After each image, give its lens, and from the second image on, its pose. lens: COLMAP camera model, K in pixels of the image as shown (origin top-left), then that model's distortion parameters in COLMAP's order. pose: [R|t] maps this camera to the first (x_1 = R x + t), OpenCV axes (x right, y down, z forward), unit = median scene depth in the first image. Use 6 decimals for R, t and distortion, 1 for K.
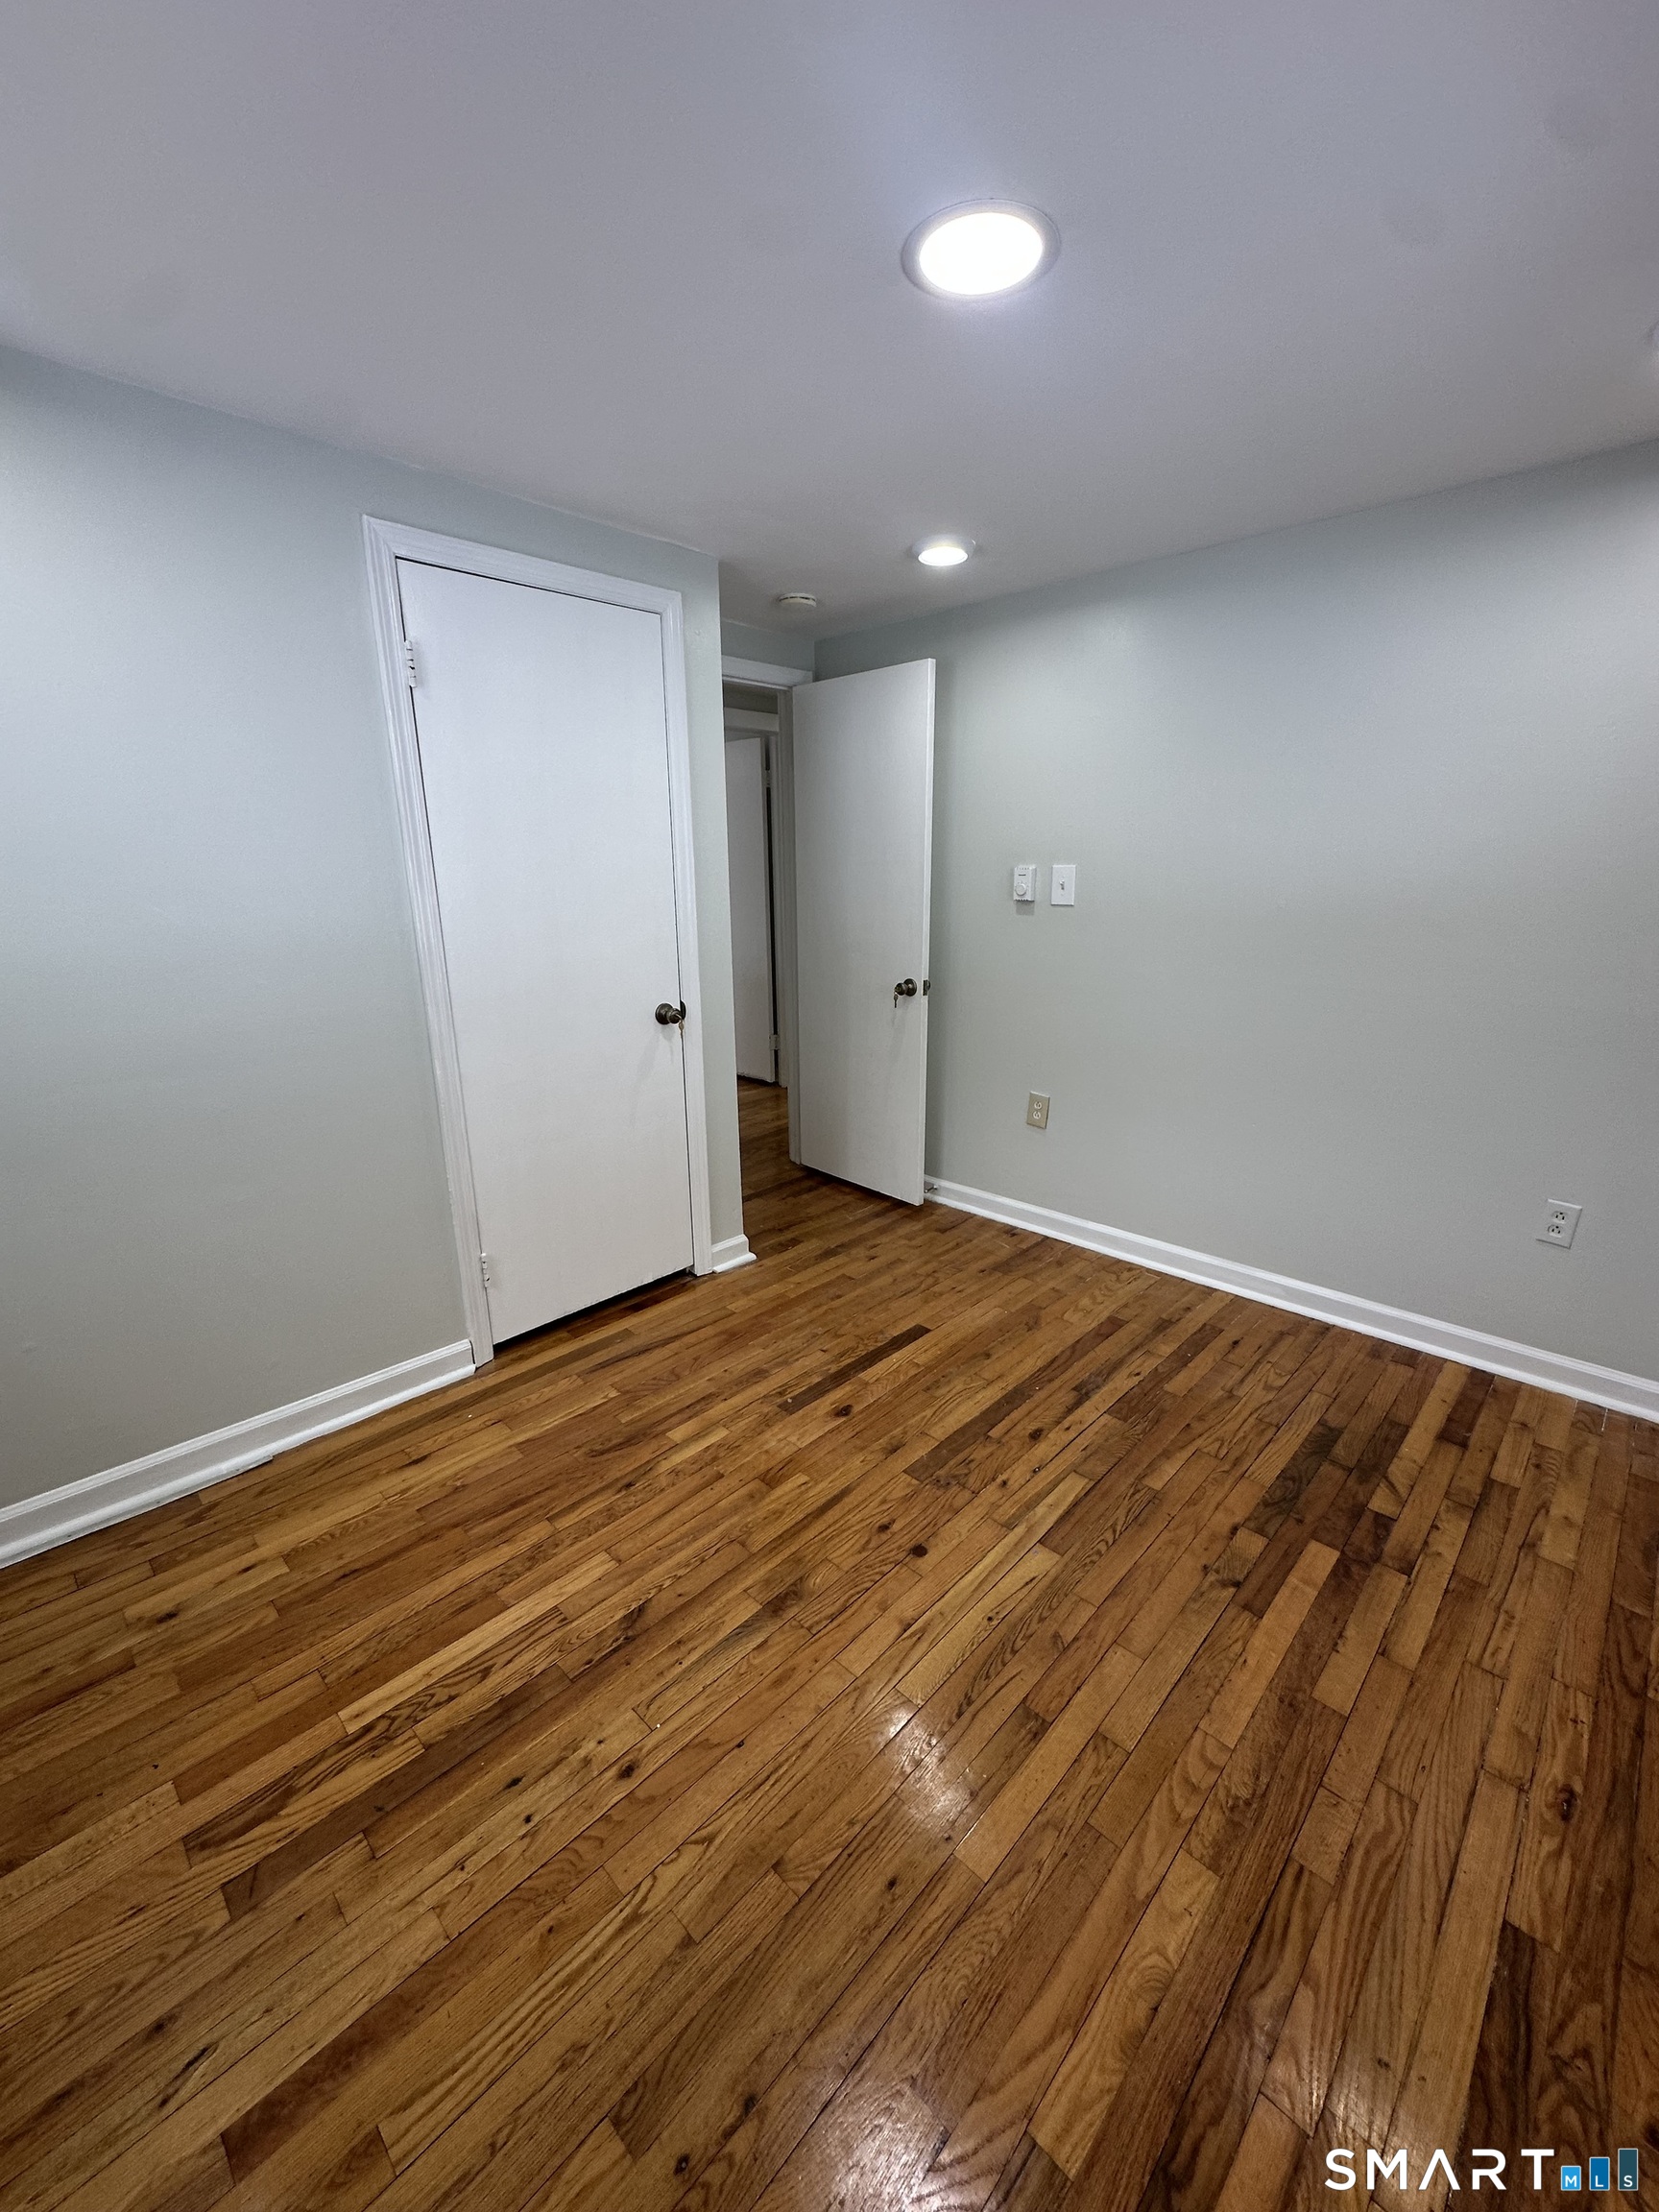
lens RADIAL K [[878.6, 0, 825.3], [0, 878.6, 1105.7], [0, 0, 1]] dist [-0.000842, 0.000210]
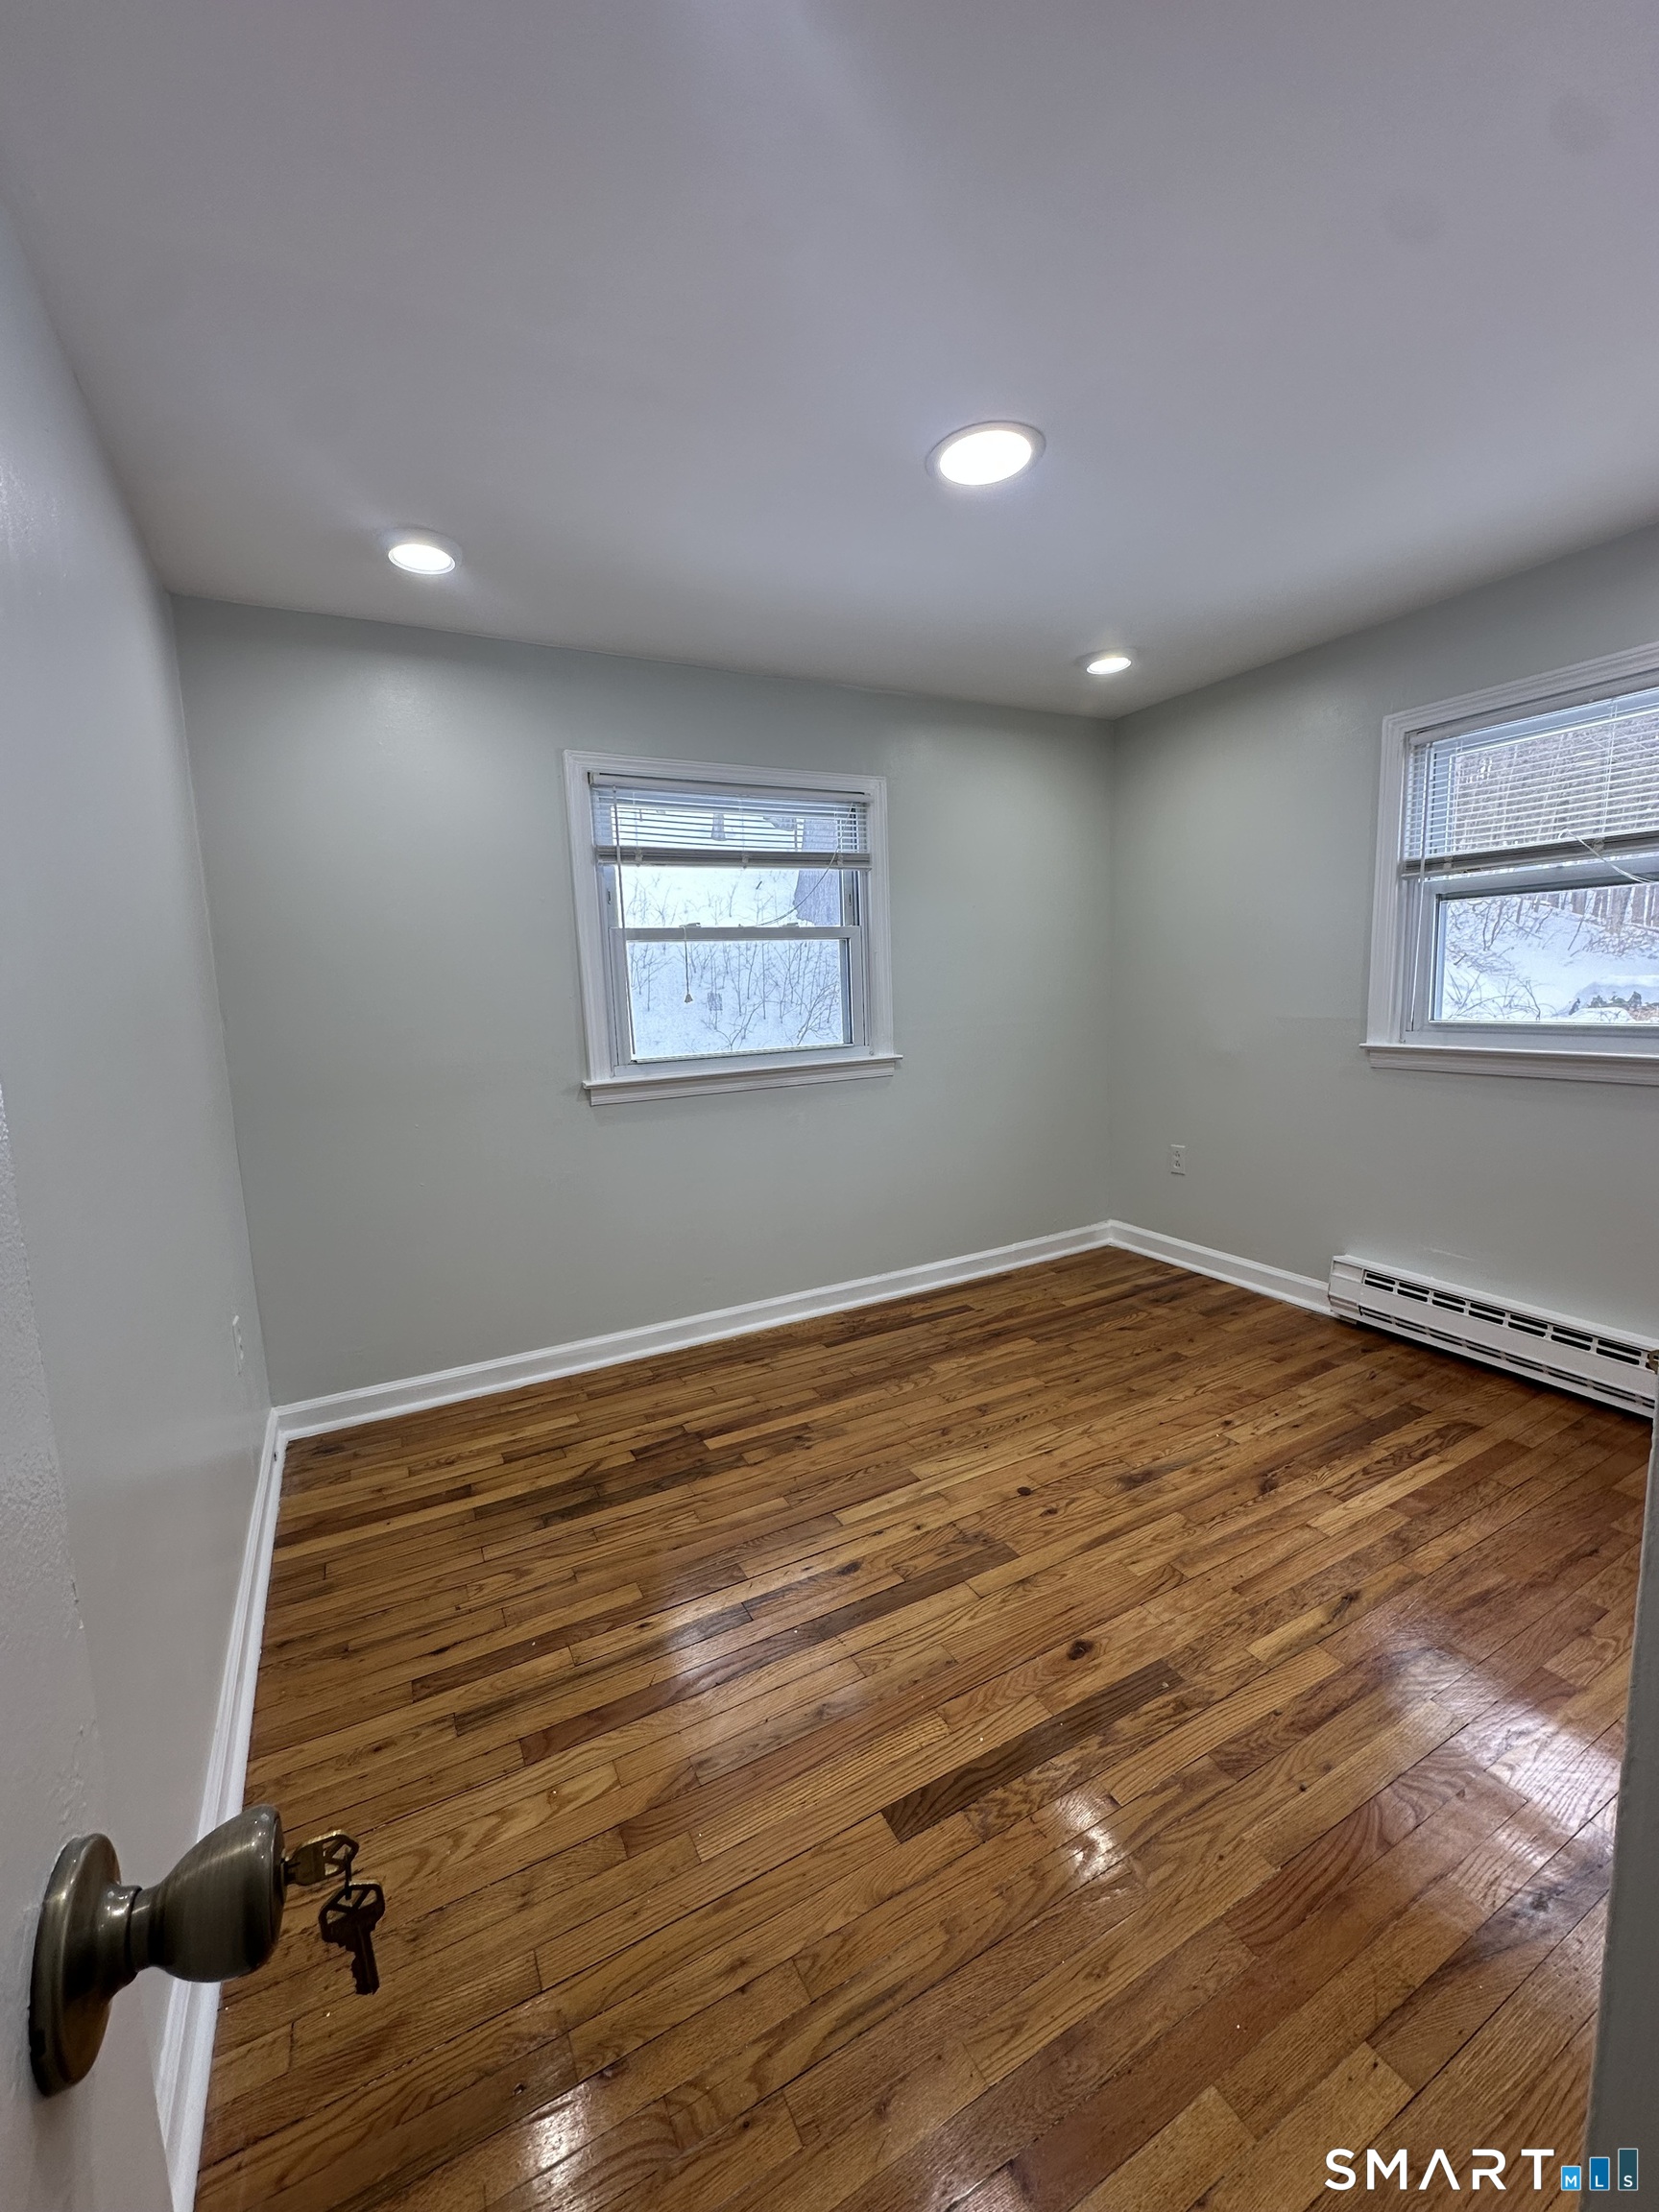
lens RADIAL K [[878.6, 0, 825.3], [0, 878.6, 1105.7], [0, 0, 1]] dist [-0.000842, 0.000210]
pose [[-0.951784, -0.003969, 0.306743, 0.002491], [0.120172, 0.915177, 0.384721, -0.409345], [-0.282251, 0.403033, -0.870574, 1.743510]]
